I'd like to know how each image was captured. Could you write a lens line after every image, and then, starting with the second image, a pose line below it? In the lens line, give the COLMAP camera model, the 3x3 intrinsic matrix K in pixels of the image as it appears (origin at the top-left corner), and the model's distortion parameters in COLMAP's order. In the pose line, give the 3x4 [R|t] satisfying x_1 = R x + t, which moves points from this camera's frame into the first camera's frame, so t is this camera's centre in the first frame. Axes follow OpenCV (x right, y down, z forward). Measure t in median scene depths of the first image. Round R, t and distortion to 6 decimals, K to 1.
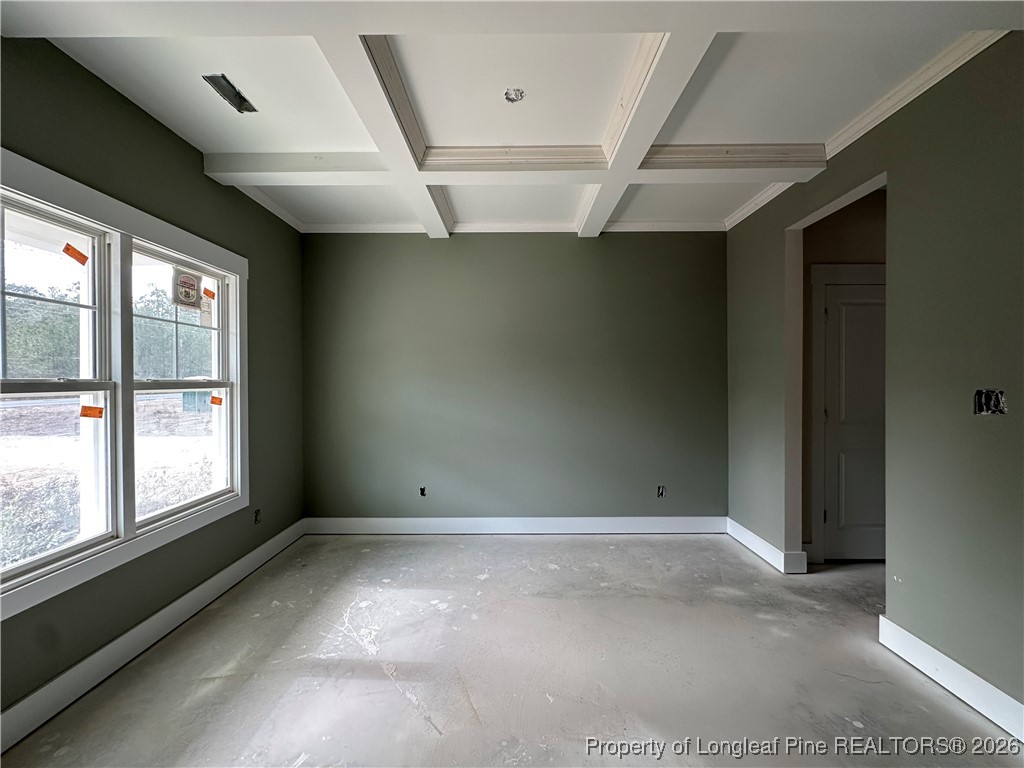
lens RADIAL K [[409.1, 0, 512.0], [0, 409.1, 382.5], [0, 0, 1]] dist [-0.003634, 0.000374]
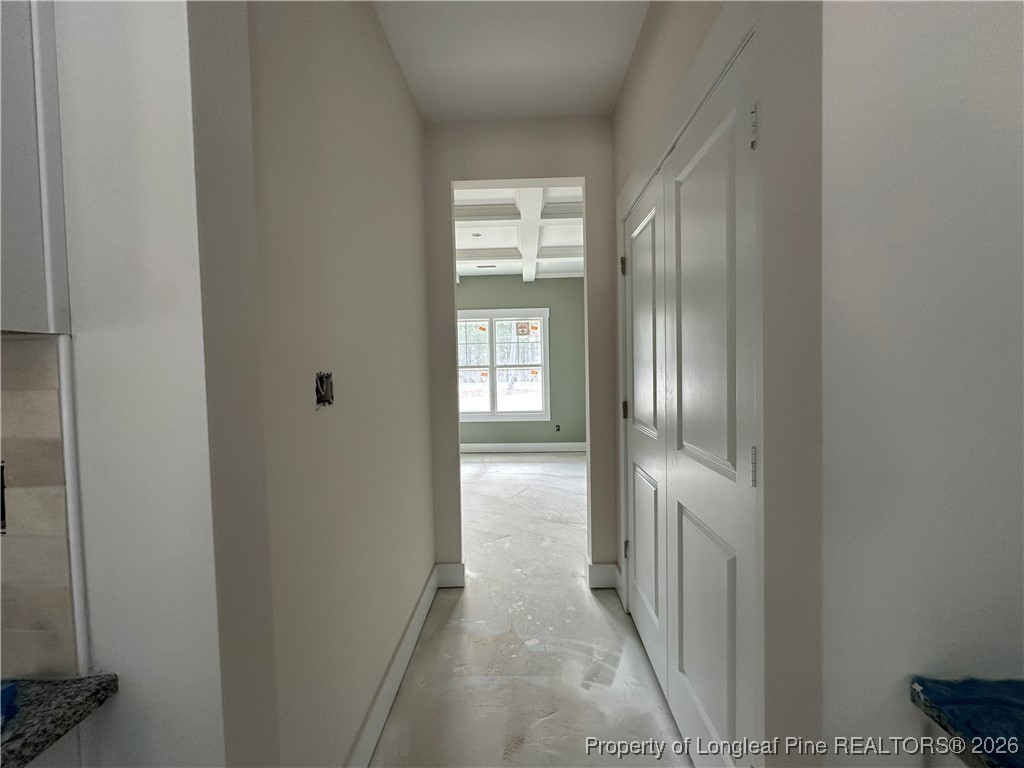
lens RADIAL K [[409.1, 0, 512.0], [0, 409.1, 382.5], [0, 0, 1]] dist [-0.003634, 0.000374]
pose [[-0.028881, 0.039237, -0.998812, 1.864286], [0.013057, 0.999159, 0.038874, 0.008140], [0.999498, -0.011919, -0.029369, 1.046985]]
